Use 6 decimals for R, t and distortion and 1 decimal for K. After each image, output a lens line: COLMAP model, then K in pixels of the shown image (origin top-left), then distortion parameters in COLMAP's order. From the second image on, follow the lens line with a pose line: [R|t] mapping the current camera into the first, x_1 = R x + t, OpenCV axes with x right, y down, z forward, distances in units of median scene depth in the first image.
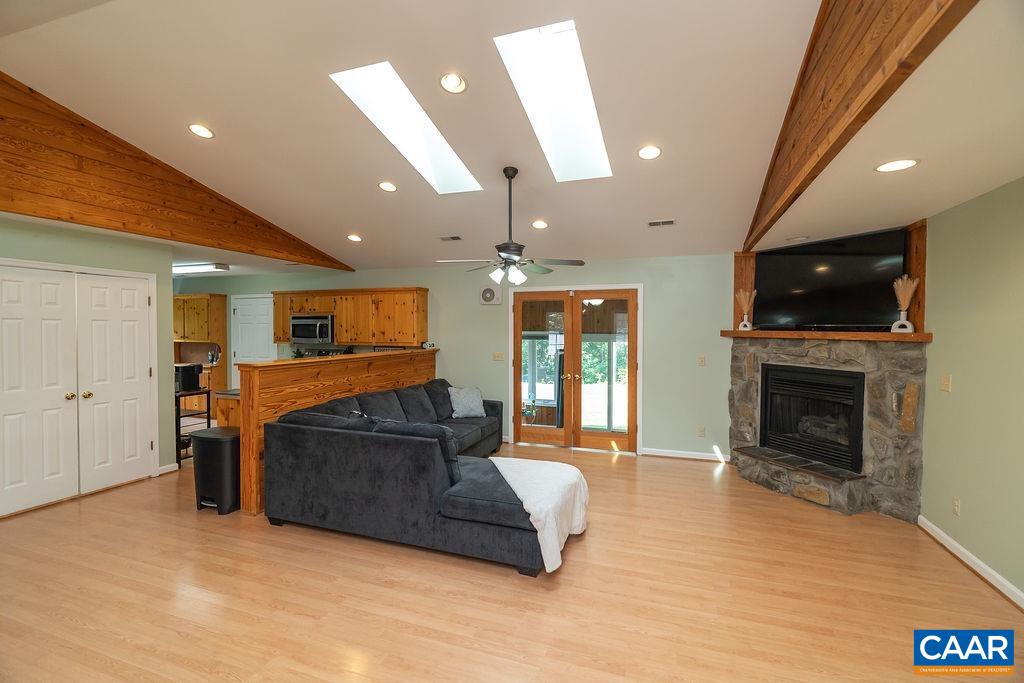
lens RADIAL K [[467.4, 0, 507.6], [0, 467.4, 337.9], [0, 0, 1]] dist [-0.003619, -0.000199]
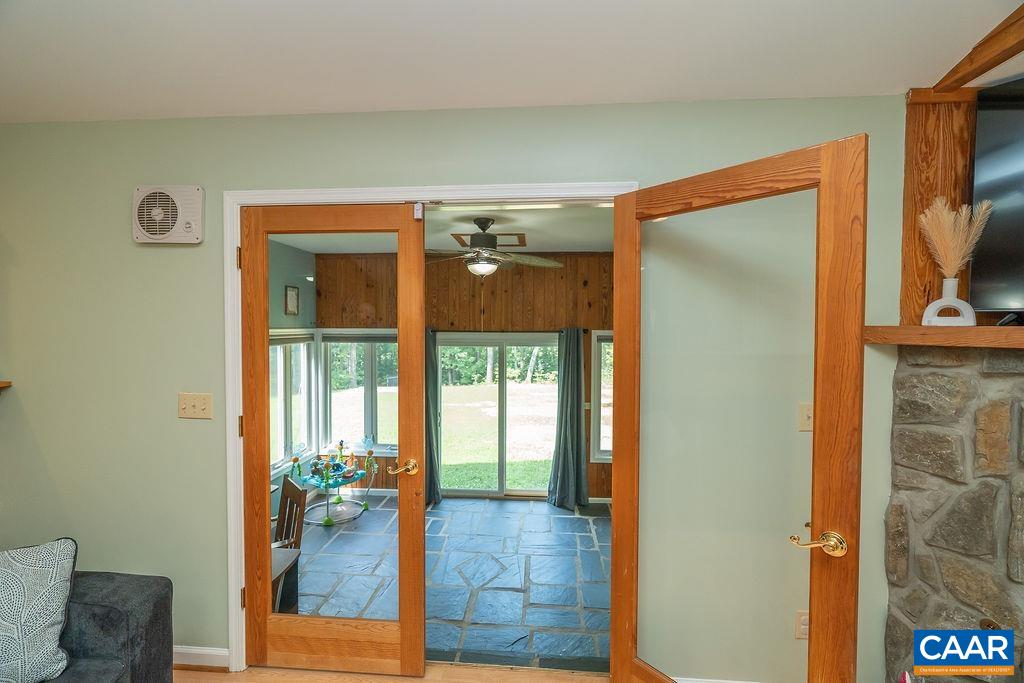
lens RADIAL K [[467.4, 0, 507.3], [0, 467.4, 337.4], [0, 0, 1]] dist [-0.003619, -0.000199]
pose [[0.964992, -0.003510, 0.262258, 0.141450], [0.002019, 0.999980, 0.005958, -0.012435], [-0.262273, -0.005220, 0.964980, 0.859198]]
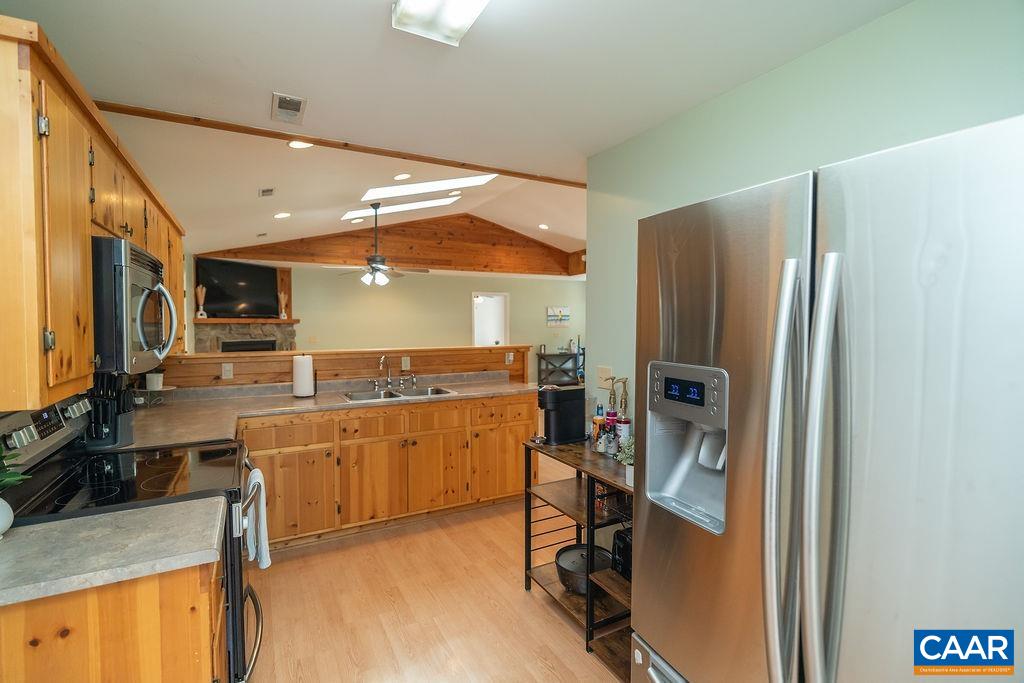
lens RADIAL K [[467.4, 0, 508.2], [0, 467.4, 336.4], [0, 0, 1]] dist [-0.003619, -0.000199]
pose [[-0.760671, -0.035335, 0.648175, -1.051448], [0.002271, 0.998366, 0.057091, -0.041681], [-0.649134, 0.044900, -0.759348, 1.592814]]
